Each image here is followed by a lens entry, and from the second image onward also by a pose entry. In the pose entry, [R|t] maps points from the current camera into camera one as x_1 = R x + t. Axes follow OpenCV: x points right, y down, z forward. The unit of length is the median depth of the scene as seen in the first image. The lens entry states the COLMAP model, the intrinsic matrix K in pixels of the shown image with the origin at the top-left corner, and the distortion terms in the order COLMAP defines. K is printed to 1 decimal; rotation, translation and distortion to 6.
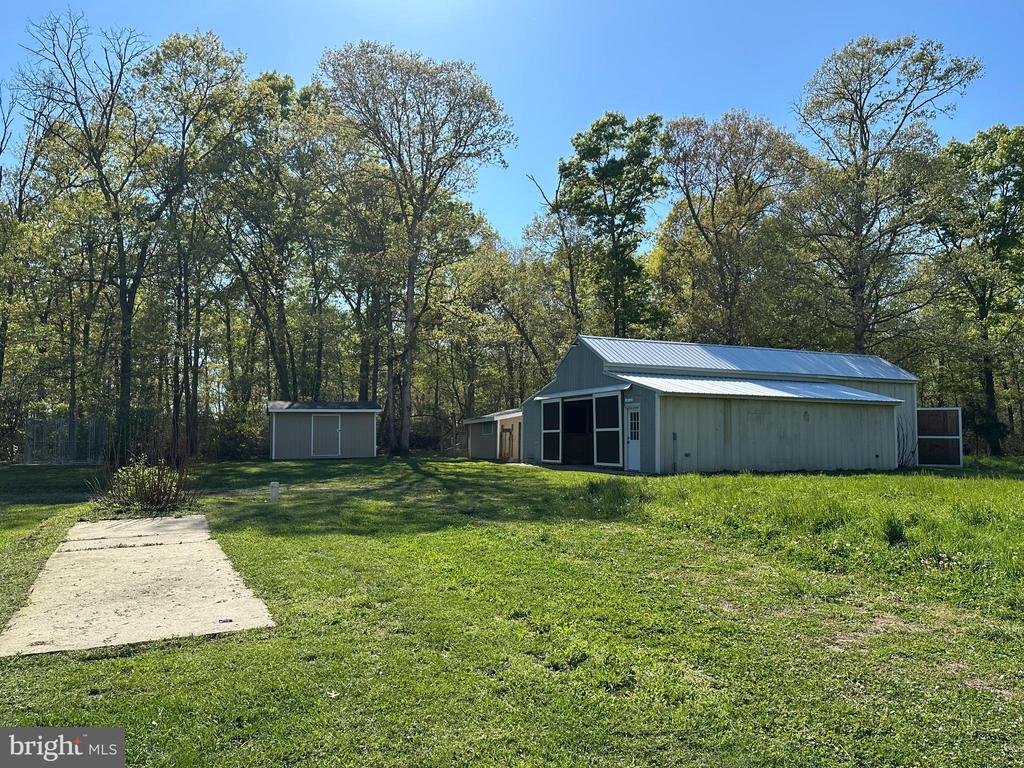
lens RADIAL K [[747.4, 0, 512.0], [0, 747.4, 384.0], [0, 0, 1]] dist [0.093176, -0.104528]
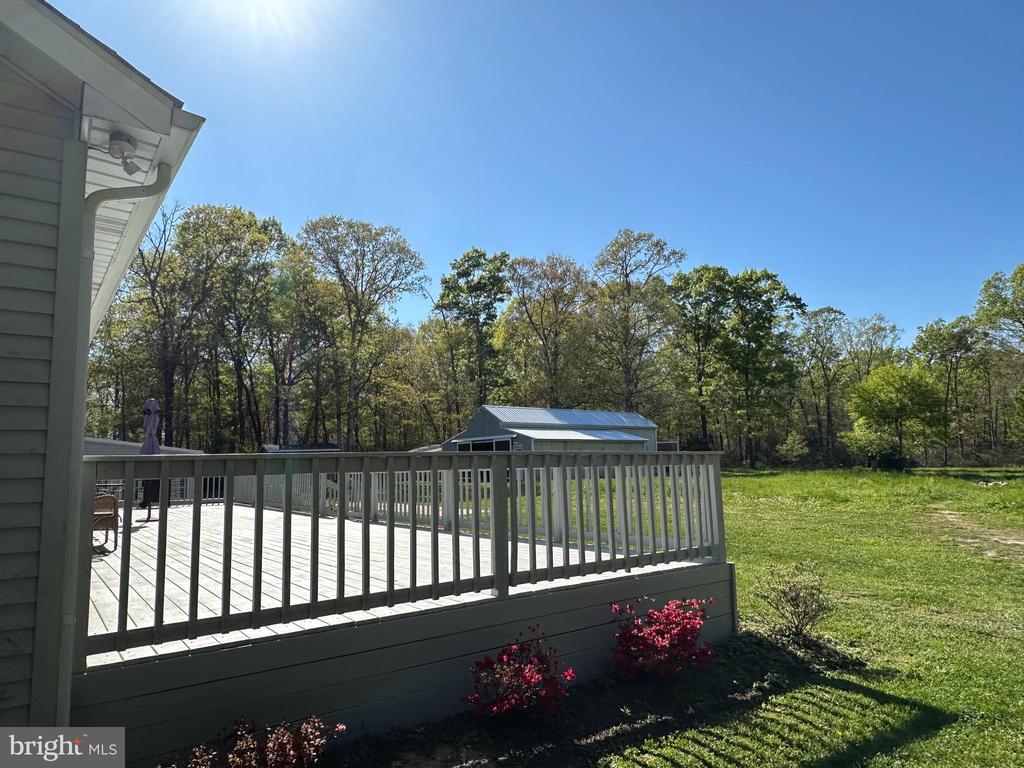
lens RADIAL K [[654.9, 0, 512.0], [0, 654.9, 384.0], [0, 0, 1]] dist [-0.002610, 0.003719]
pose [[0.969115, 0.004370, 0.246570, -0.152292], [0.007782, 0.998803, -0.048290, -0.027284], [-0.246486, 0.048717, 0.967921, -0.348227]]
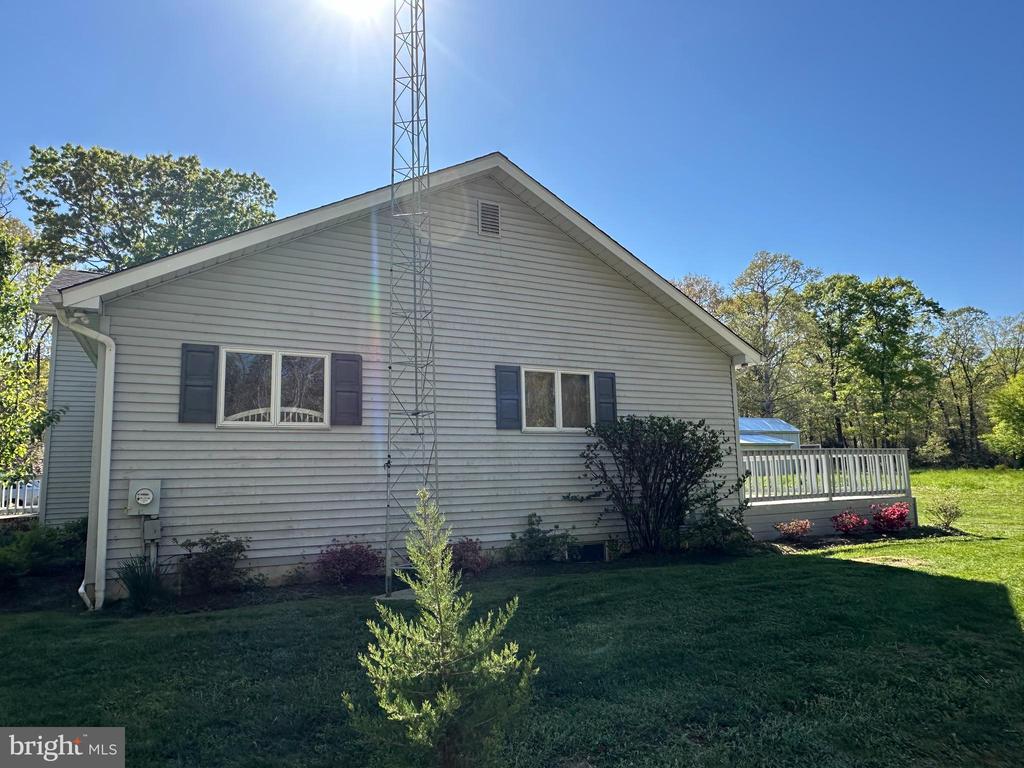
lens RADIAL K [[654.9, 0, 512.0], [0, 654.9, 384.0], [0, 0, 1]] dist [-0.002610, 0.003719]
pose [[0.996133, -0.017200, 0.086163, -0.298211], [0.022237, 0.998078, -0.057846, -0.036761], [-0.085003, 0.059538, 0.994600, -0.531751]]
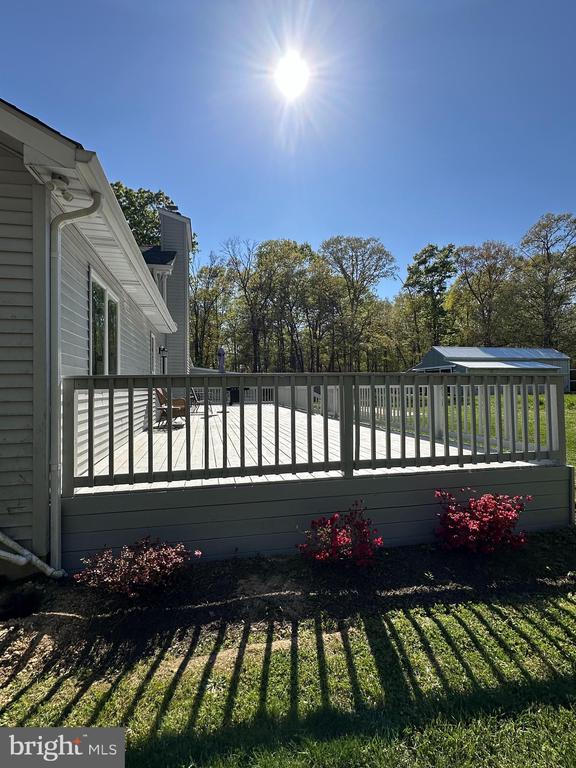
lens RADIAL K [[384.9, 0, 287.5], [0, 384.9, 377.7], [0, 0, 1]] dist [0.002452, 0.000863]
pose [[0.983626, -0.020718, -0.179025, -0.124392], [0.029992, 0.998336, 0.049254, -0.025021], [0.177707, -0.053817, 0.982611, -0.330126]]
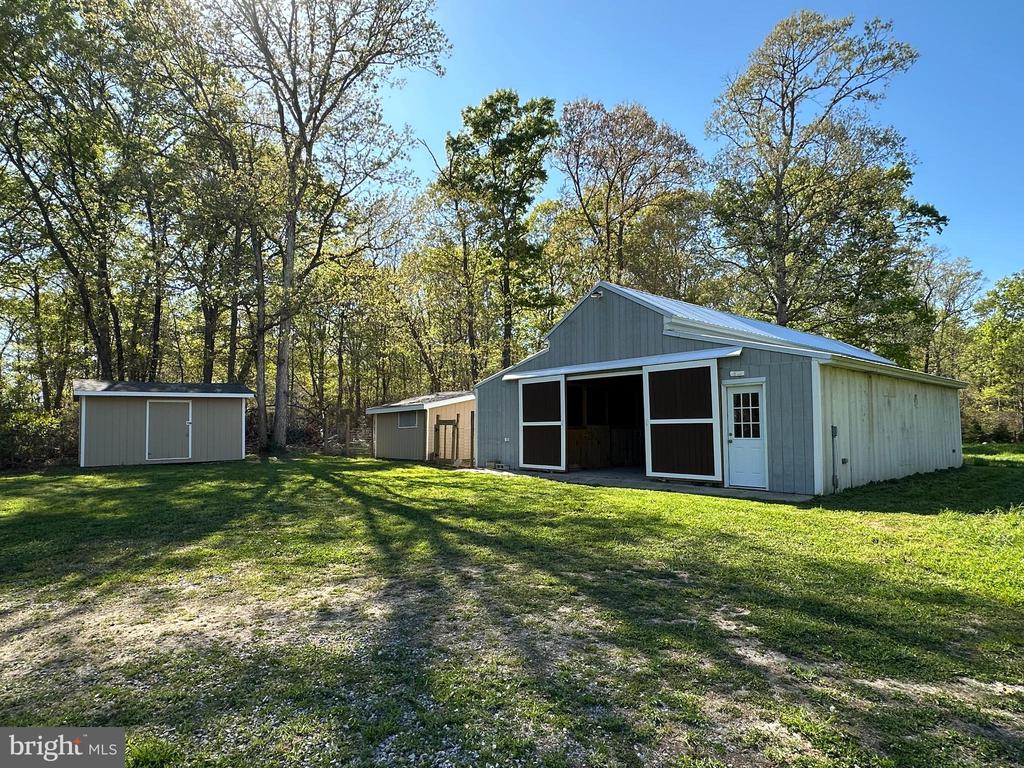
lens RADIAL K [[583.3, 0, 512.0], [0, 583.3, 389.2], [0, 0, 1]] dist [0.000702, -0.000280]
pose [[0.953174, 0.010648, 0.302234, -0.097451], [-0.013496, 0.999882, 0.007336, 0.019847], [-0.302121, -0.011071, 0.953205, 0.353051]]
